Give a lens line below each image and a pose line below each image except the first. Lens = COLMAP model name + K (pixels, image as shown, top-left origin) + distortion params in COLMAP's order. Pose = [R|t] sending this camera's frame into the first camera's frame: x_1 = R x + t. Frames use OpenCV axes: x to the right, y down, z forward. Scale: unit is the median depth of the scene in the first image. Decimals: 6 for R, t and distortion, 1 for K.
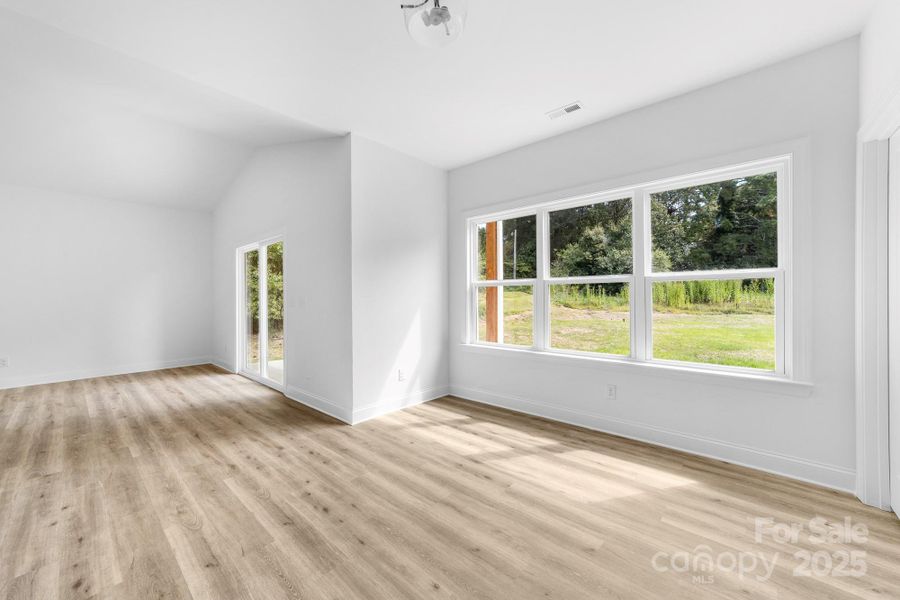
lens RADIAL K [[353.1, 0, 453.5], [0, 353.1, 298.2], [0, 0, 1]] dist [0.000979, 0.000501]
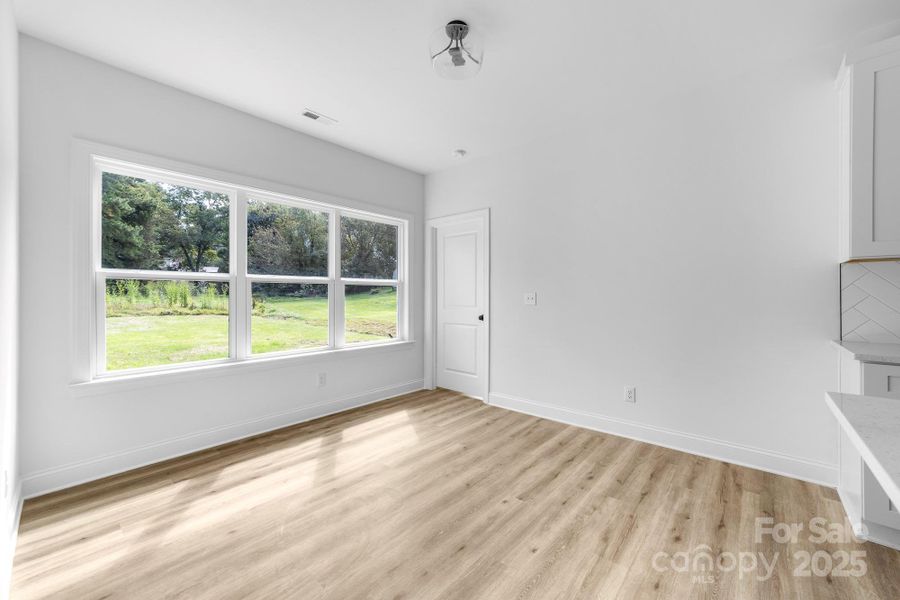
lens RADIAL K [[353.1, 0, 453.5], [0, 353.1, 298.2], [0, 0, 1]] dist [0.000979, 0.000501]
pose [[-0.013579, 0.002816, 0.999904, -0.739958], [0.006778, 0.999973, -0.002724, 0.007985], [-0.999885, 0.006740, -0.013598, 0.624564]]
